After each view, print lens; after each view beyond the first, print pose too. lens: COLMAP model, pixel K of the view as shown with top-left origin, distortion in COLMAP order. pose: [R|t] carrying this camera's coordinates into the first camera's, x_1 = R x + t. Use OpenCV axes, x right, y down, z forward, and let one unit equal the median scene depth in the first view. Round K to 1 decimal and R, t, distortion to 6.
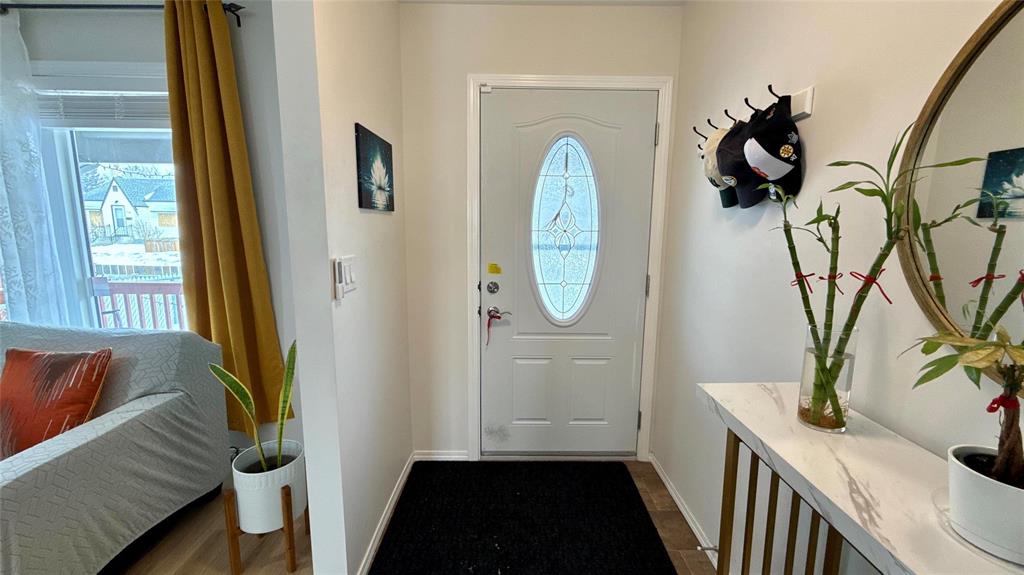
lens RADIAL K [[404.9, 0, 513.4], [0, 404.9, 289.8], [0, 0, 1]] dist [-0.001913, 0.000086]
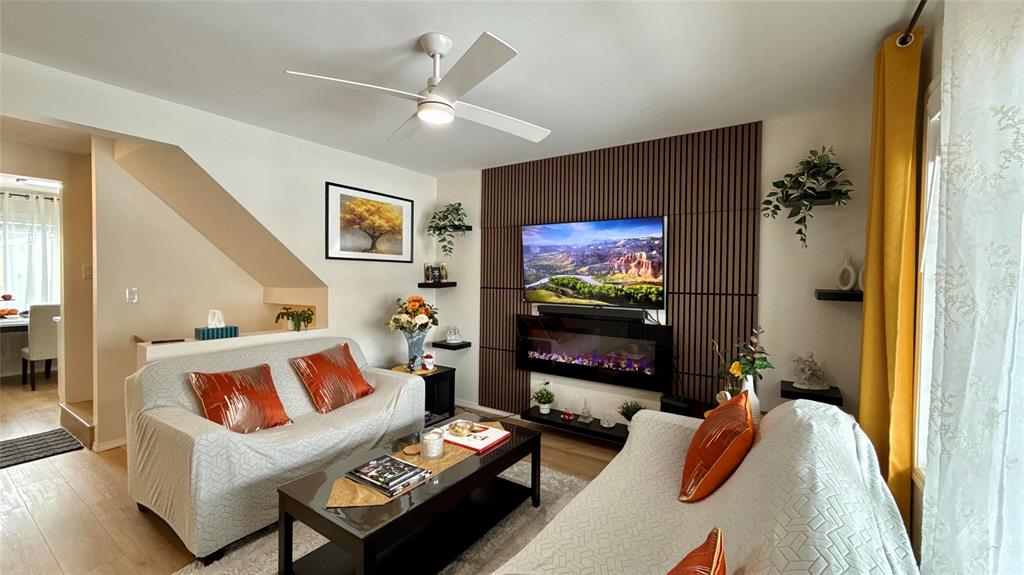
lens RADIAL K [[407.2, 0, 514.0], [0, 407.2, 289.8], [0, 0, 1]] dist [-0.001216, -0.000305]
pose [[-0.557040, 0.001454, -0.830484, -0.542699], [-0.144900, 0.984490, 0.098913, -0.135439], [0.817747, 0.175436, -0.548190, 0.821516]]
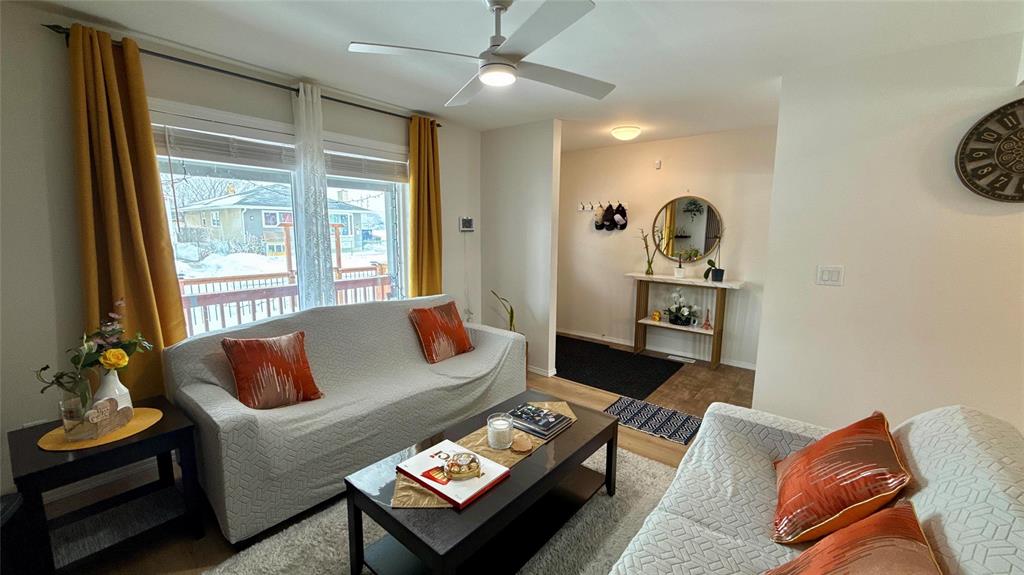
lens RADIAL K [[407.2, 0, 514.0], [0, 407.2, 289.8], [0, 0, 1]] dist [-0.001216, -0.000305]
pose [[0.634999, -0.121886, 0.762837, -1.897199], [0.115117, 0.991379, 0.062577, -0.003284], [-0.763887, 0.048079, 0.643556, -0.449510]]
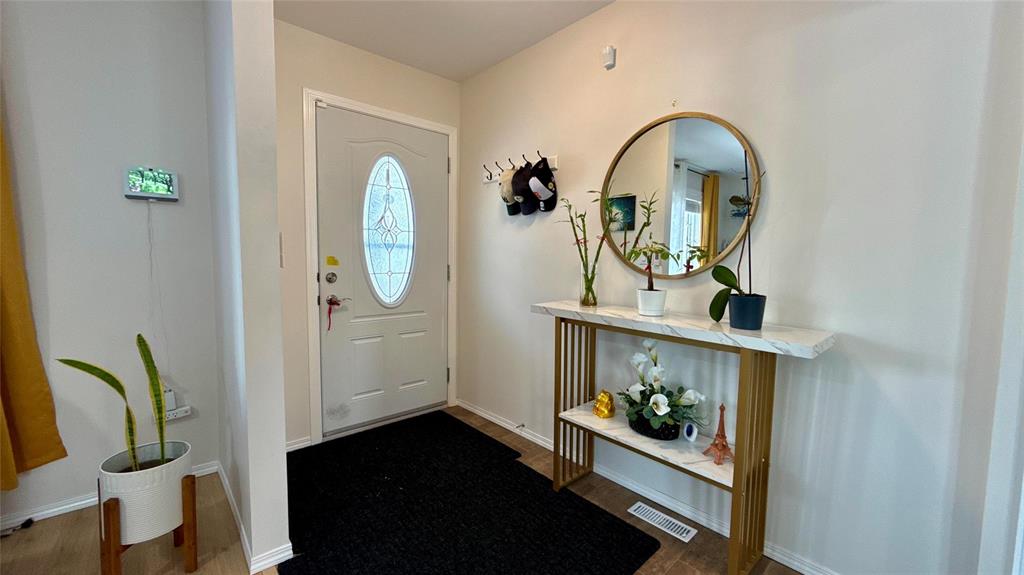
lens RADIAL K [[407.2, 0, 514.0], [0, 407.2, 289.8], [0, 0, 1]] dist [-0.001216, -0.000305]
pose [[0.749309, -0.052497, 0.660136, -0.451688], [0.093100, 0.995303, -0.026525, 0.113164], [-0.655643, 0.081334, 0.750678, -0.190321]]
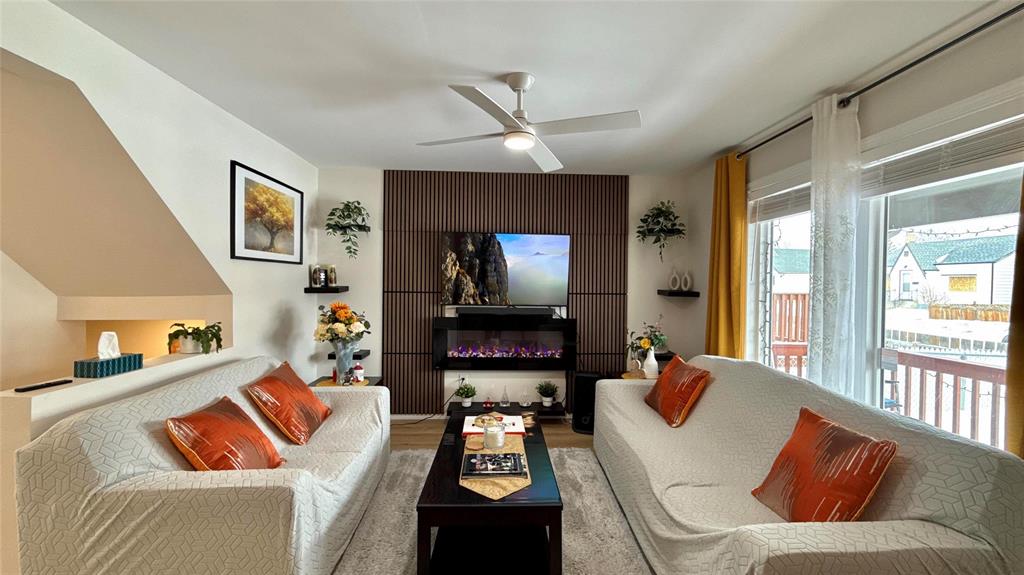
lens RADIAL K [[407.2, 0, 514.0], [0, 407.2, 289.8], [0, 0, 1]] dist [-0.001216, -0.000305]
pose [[0.039940, 0.003933, -0.999194, -0.162940], [-0.161010, 0.986949, -0.002551, -0.028439], [0.986144, 0.160982, 0.040052, 0.120882]]
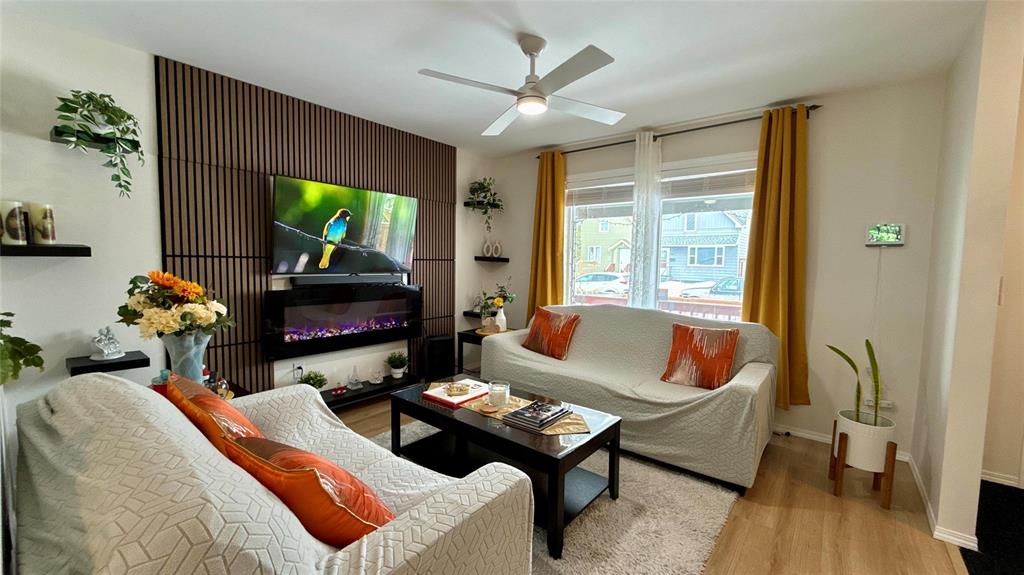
lens RADIAL K [[407.2, 0, 514.0], [0, 407.2, 289.8], [0, 0, 1]] dist [-0.001216, -0.000305]
pose [[0.776630, 0.045747, -0.628294, -0.541171], [-0.102224, 0.993293, -0.054035, 0.135715], [0.621608, 0.106192, 0.776097, -0.691594]]
